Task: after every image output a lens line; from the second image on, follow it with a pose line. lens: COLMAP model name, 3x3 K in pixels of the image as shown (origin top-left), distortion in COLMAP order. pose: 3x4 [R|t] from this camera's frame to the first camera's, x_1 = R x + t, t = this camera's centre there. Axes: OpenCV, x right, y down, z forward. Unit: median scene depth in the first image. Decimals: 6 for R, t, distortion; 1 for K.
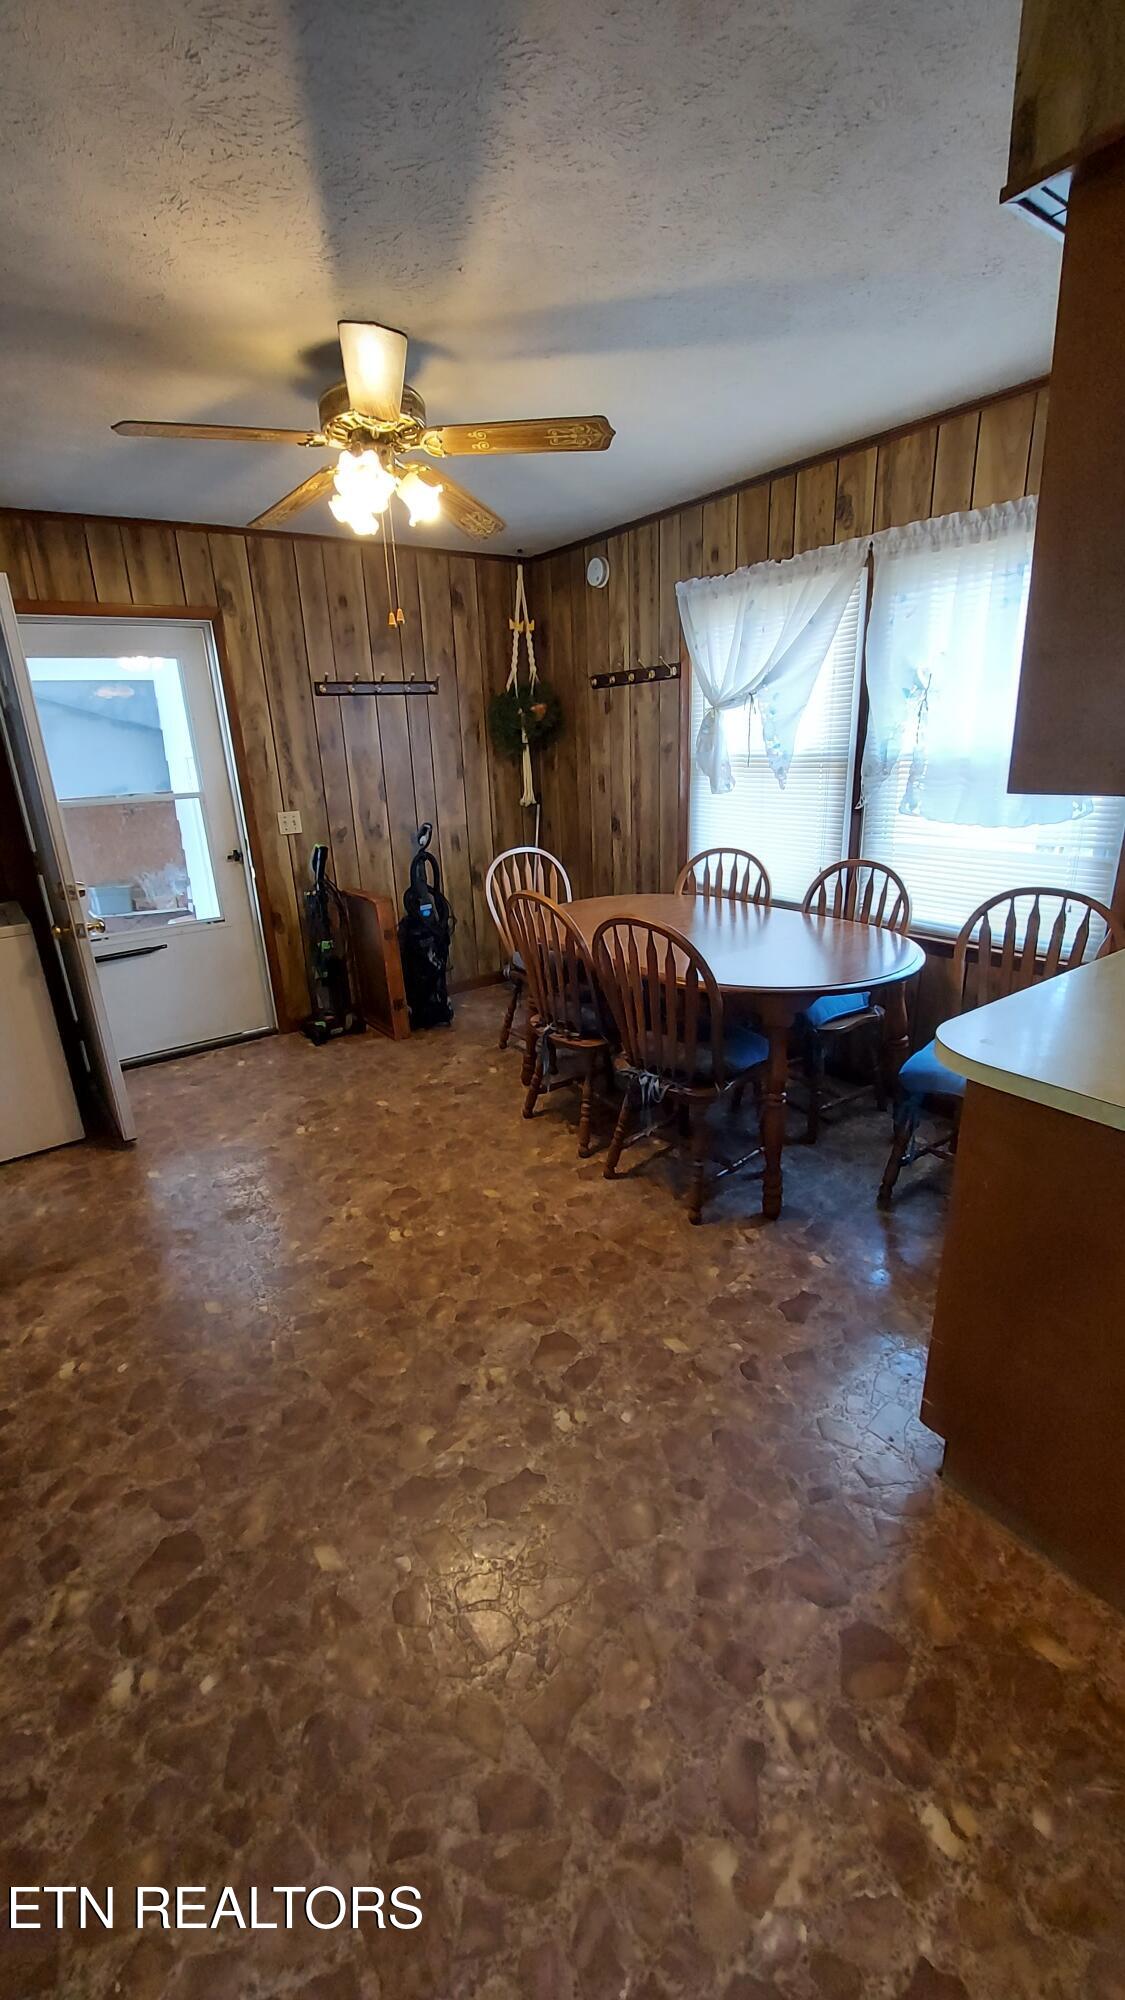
lens RADIAL K [[791.6, 0, 561.5], [0, 791.6, 1020.9], [0, 0, 1]] dist [-0.017719, 0.000507]
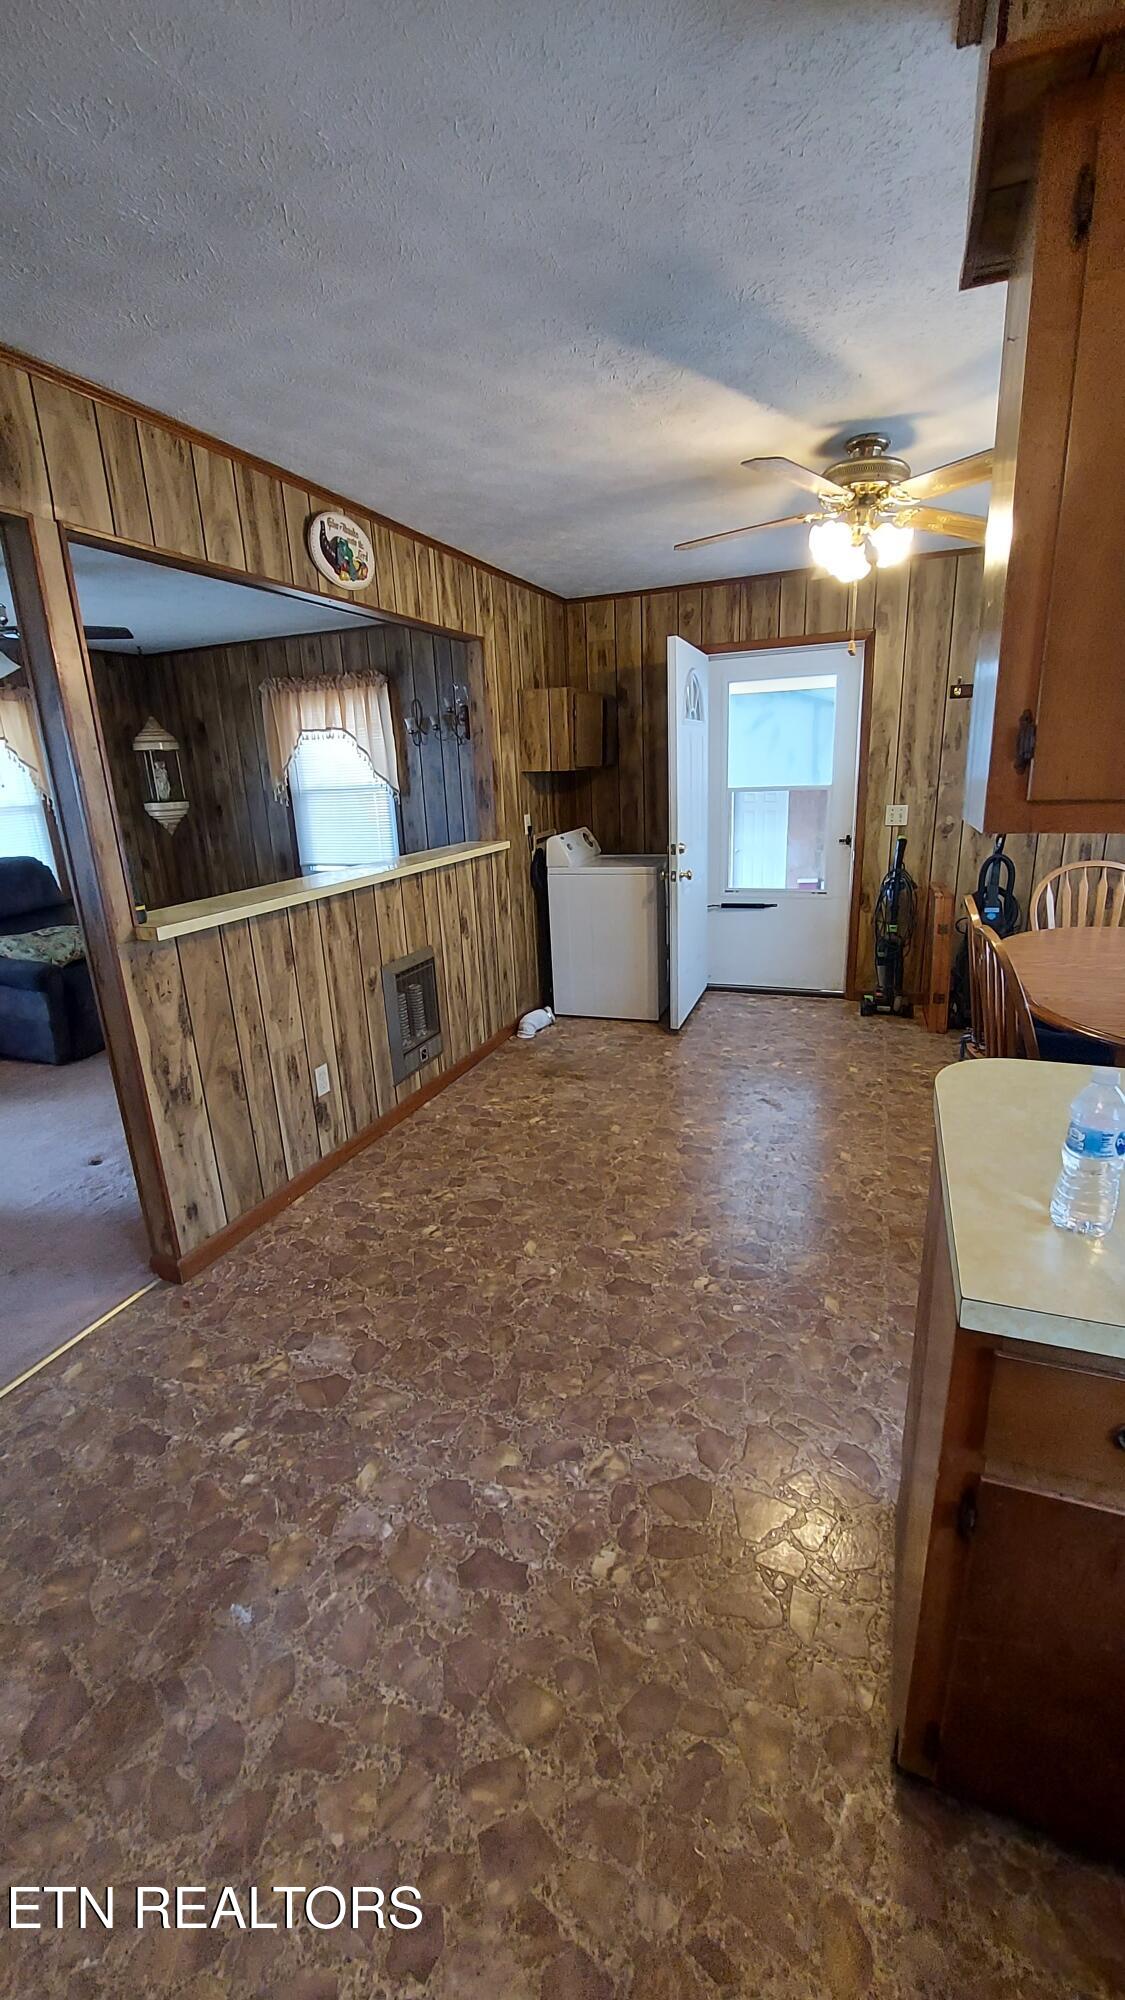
lens RADIAL K [[791.6, 0, 556.6], [0, 791.6, 1028.1], [0, 0, 1]] dist [-0.017719, 0.000507]
pose [[0.542293, 0.281564, -0.791606, 0.723609], [-0.264427, 0.951493, 0.157287, -0.028080], [0.797494, 0.124026, 0.590441, -0.002242]]
